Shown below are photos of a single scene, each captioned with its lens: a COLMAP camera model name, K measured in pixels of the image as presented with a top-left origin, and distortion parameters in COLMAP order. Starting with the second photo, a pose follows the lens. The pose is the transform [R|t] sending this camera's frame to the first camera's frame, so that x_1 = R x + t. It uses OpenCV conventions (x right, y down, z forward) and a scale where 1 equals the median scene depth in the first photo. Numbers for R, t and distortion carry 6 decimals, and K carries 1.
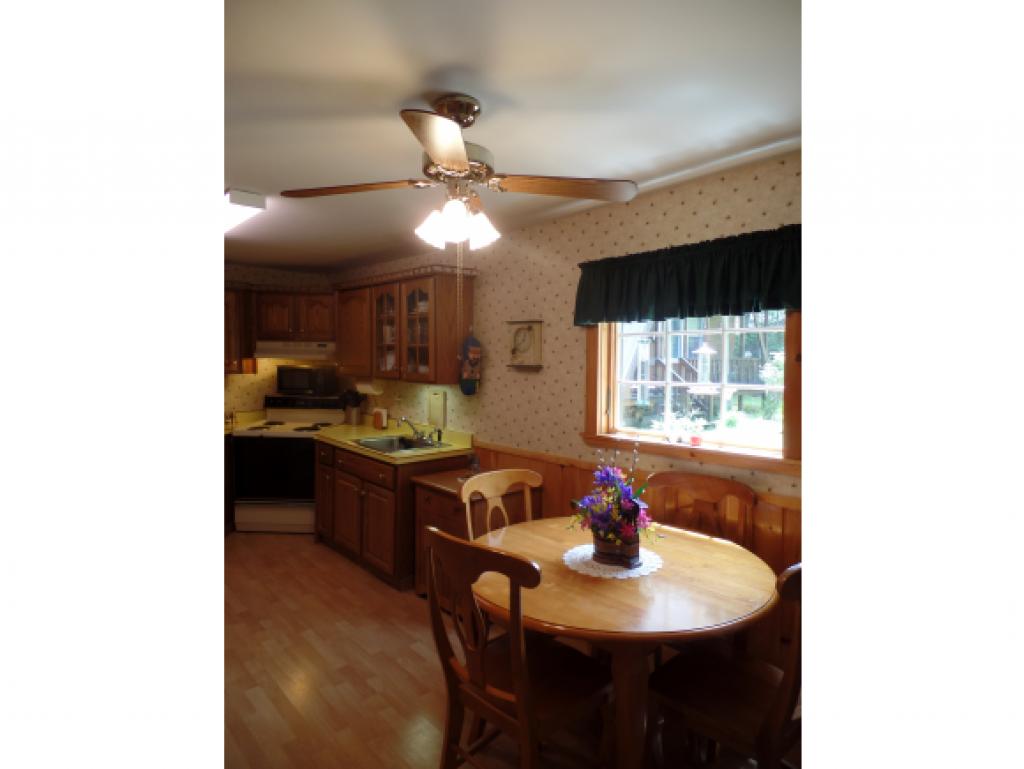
lens RADIAL K [[531.8, 0, 512.0], [0, 531.8, 384.5], [0, 0, 1]] dist [0.001287, 0.000551]
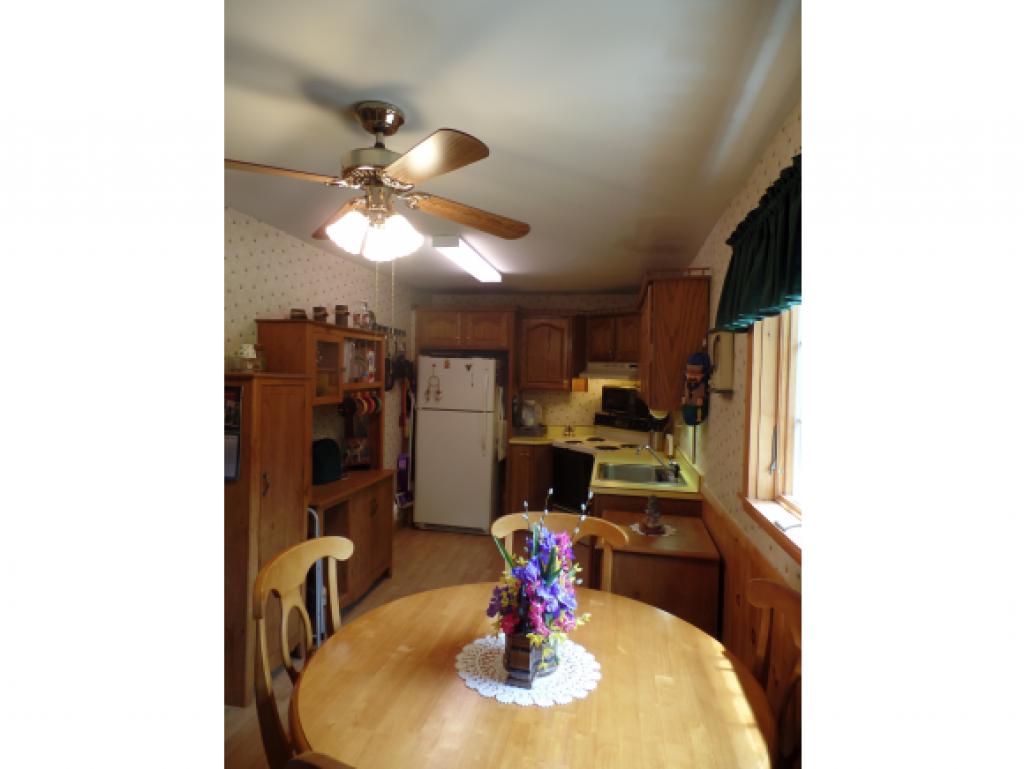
lens RADIAL K [[531.8, 0, 512.0], [0, 531.8, 384.5], [0, 0, 1]] dist [0.001287, 0.000551]
pose [[0.603734, 0.025538, -0.796777, 0.311578], [-0.063250, 0.997870, -0.015942, -0.009855], [0.794673, 0.060021, 0.604063, 0.236042]]
